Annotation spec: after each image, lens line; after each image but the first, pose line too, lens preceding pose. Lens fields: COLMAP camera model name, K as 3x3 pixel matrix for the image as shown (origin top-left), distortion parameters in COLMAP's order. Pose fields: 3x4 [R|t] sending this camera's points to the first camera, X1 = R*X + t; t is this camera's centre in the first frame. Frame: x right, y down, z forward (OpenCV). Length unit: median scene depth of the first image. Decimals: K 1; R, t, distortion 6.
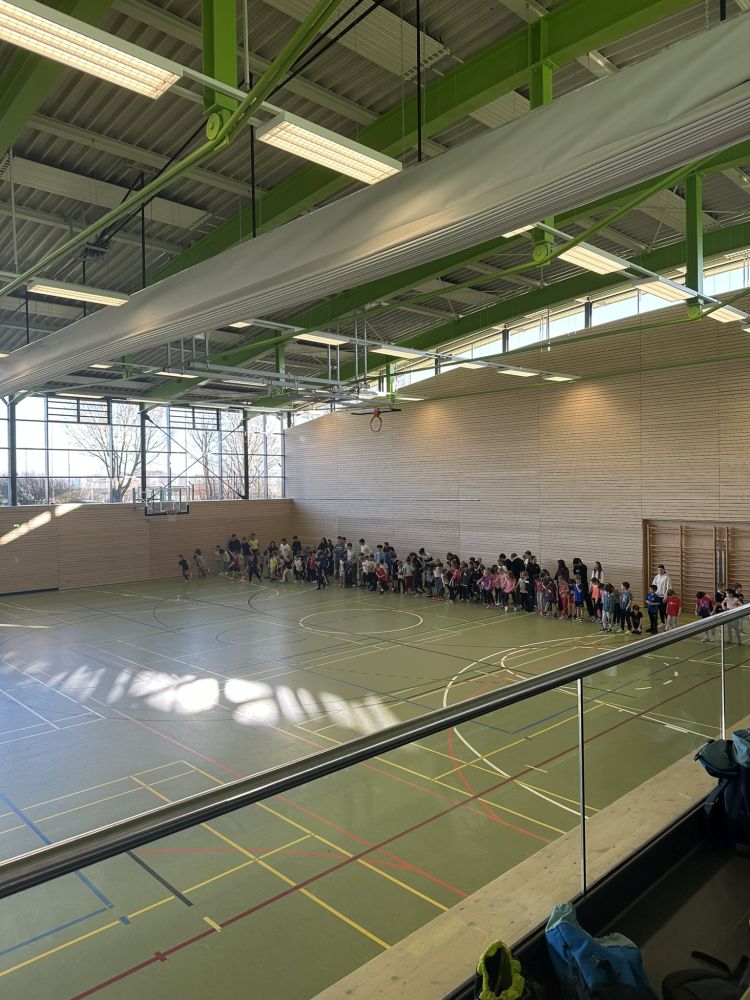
lens RADIAL K [[690.1, 0, 379.0], [0, 690.1, 492.8], [0, 0, 1]] dist [0.075878, -0.094287]
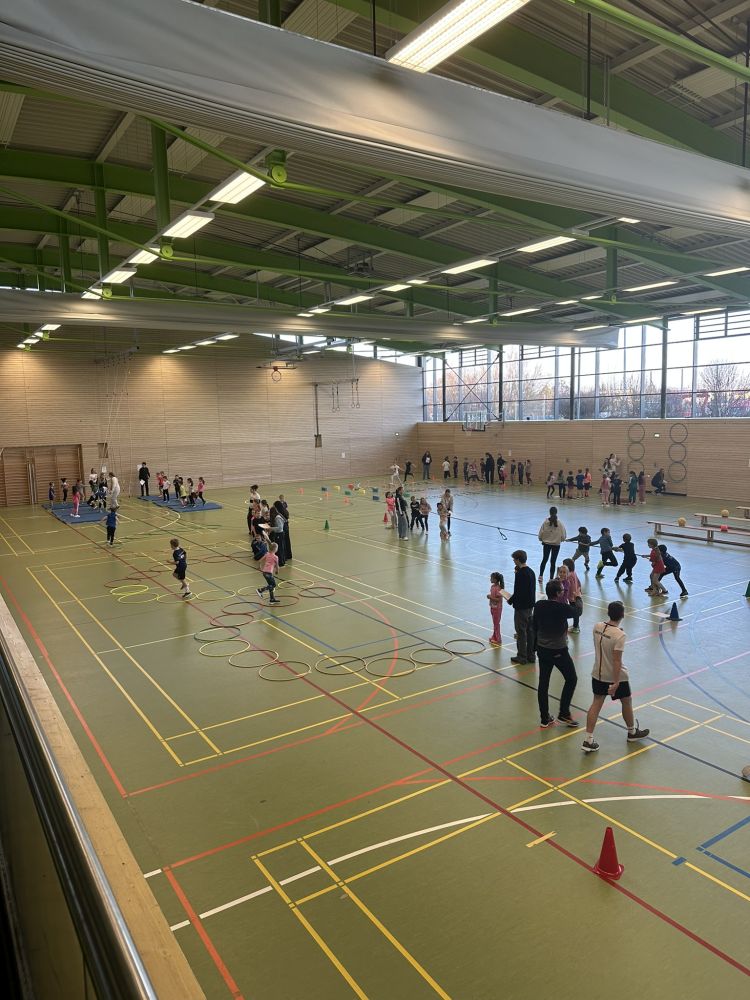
lens RADIAL K [[690.1, 0, 376.0], [0, 690.1, 512.0], [0, 0, 1]] dist [0.075878, -0.094287]
pose [[-0.195796, 0.159130, -0.967648, 1.464905], [0.020946, 0.987200, 0.158107, -0.040193], [0.980421, 0.010688, -0.196623, 1.465250]]
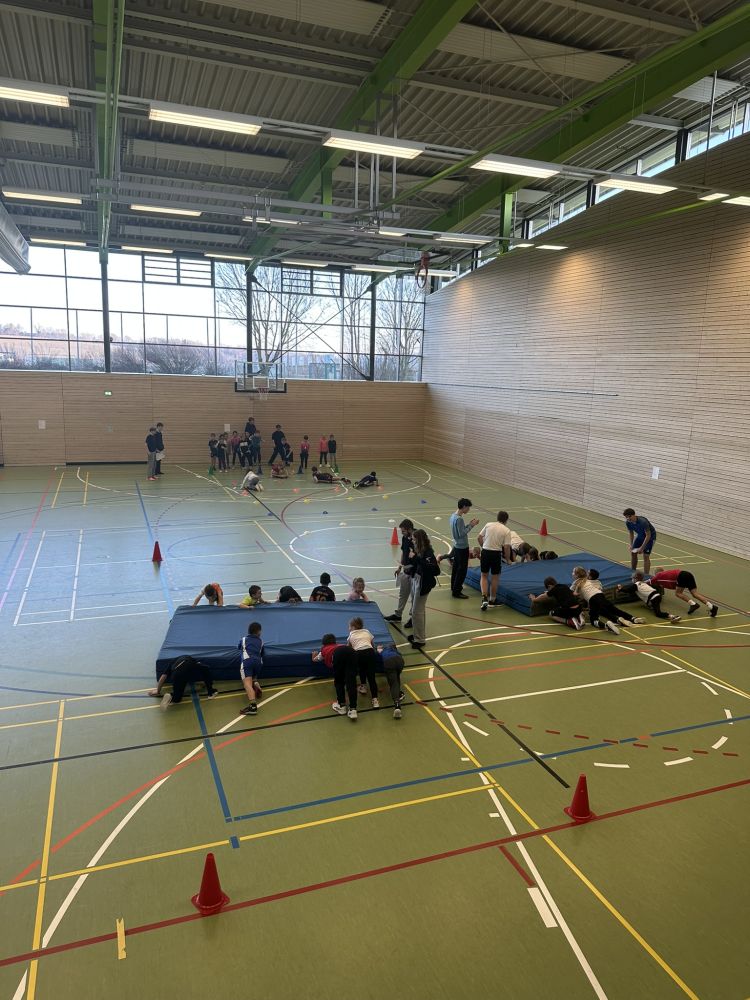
lens RADIAL K [[690.1, 0, 381.8], [0, 690.1, 509.5], [0, 0, 1]] dist [0.075878, -0.094287]
pose [[0.915789, 0.125044, -0.381699, 0.441768], [-0.050207, 0.978489, 0.200094, -0.013172], [0.398509, -0.164080, 0.902368, 0.454447]]
